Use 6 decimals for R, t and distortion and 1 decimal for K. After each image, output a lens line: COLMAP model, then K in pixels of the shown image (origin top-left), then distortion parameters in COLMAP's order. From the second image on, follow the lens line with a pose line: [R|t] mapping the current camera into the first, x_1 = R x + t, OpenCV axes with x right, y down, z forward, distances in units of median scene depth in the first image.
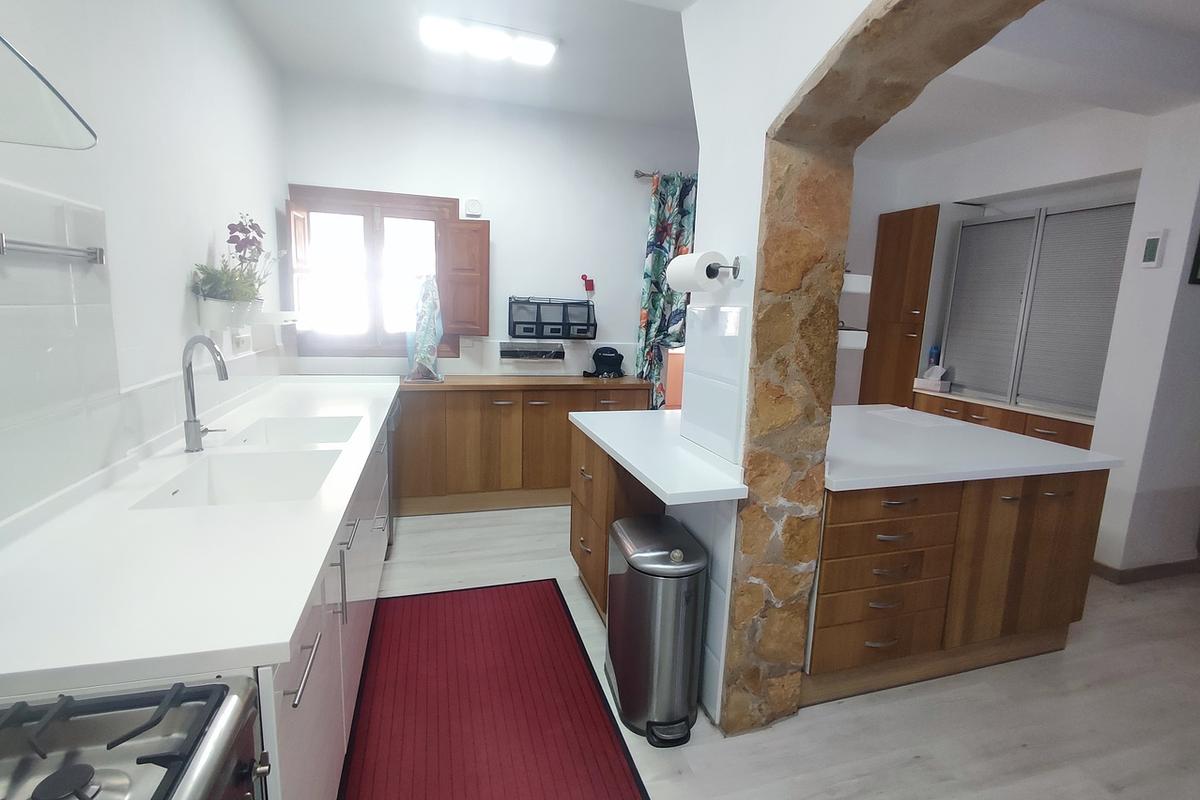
lens RADIAL K [[546.4, 0, 603.5], [0, 546.4, 397.5], [0, 0, 1]] dist [-0.008075, -0.000436]
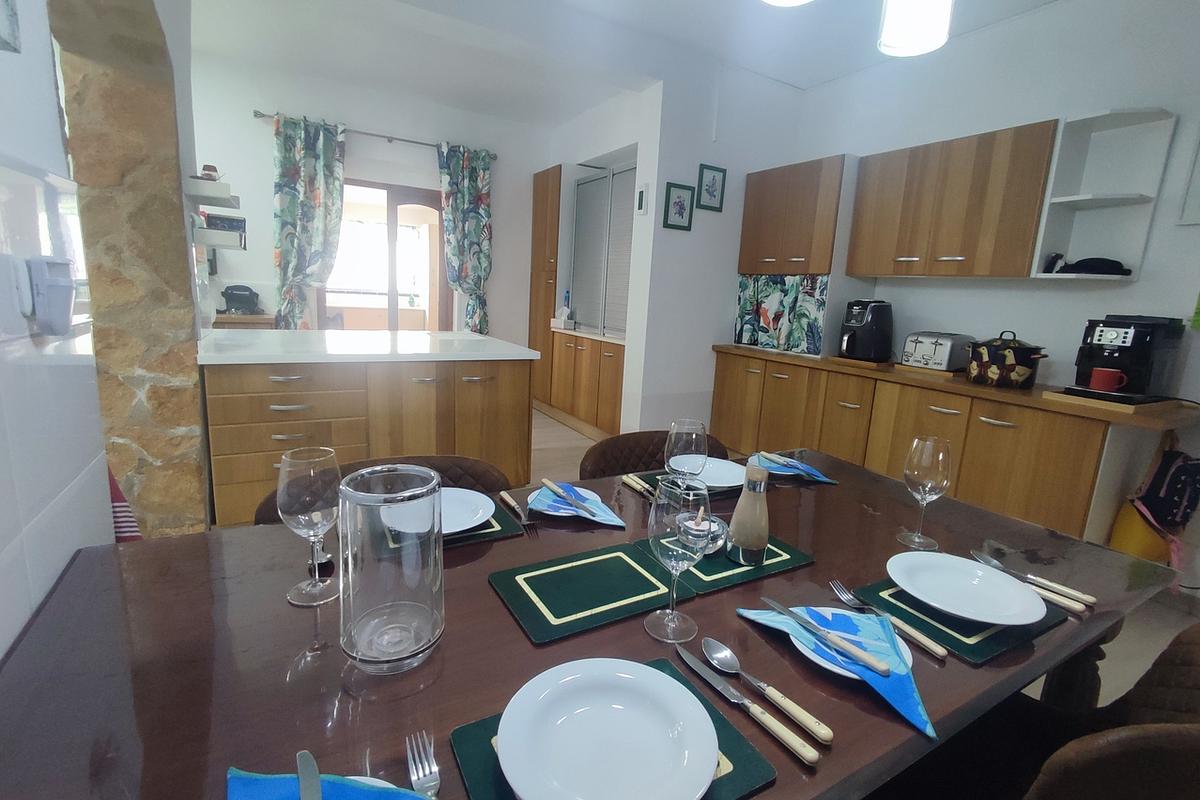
lens RADIAL K [[546.4, 0, 592.3], [0, 546.4, 395.7], [0, 0, 1]] dist [-0.008075, -0.000436]
pose [[0.973860, -0.027962, 0.225421, 0.996147], [0.019903, 0.999082, 0.037946, 0.213794], [-0.226275, -0.032468, 0.973522, -0.355943]]
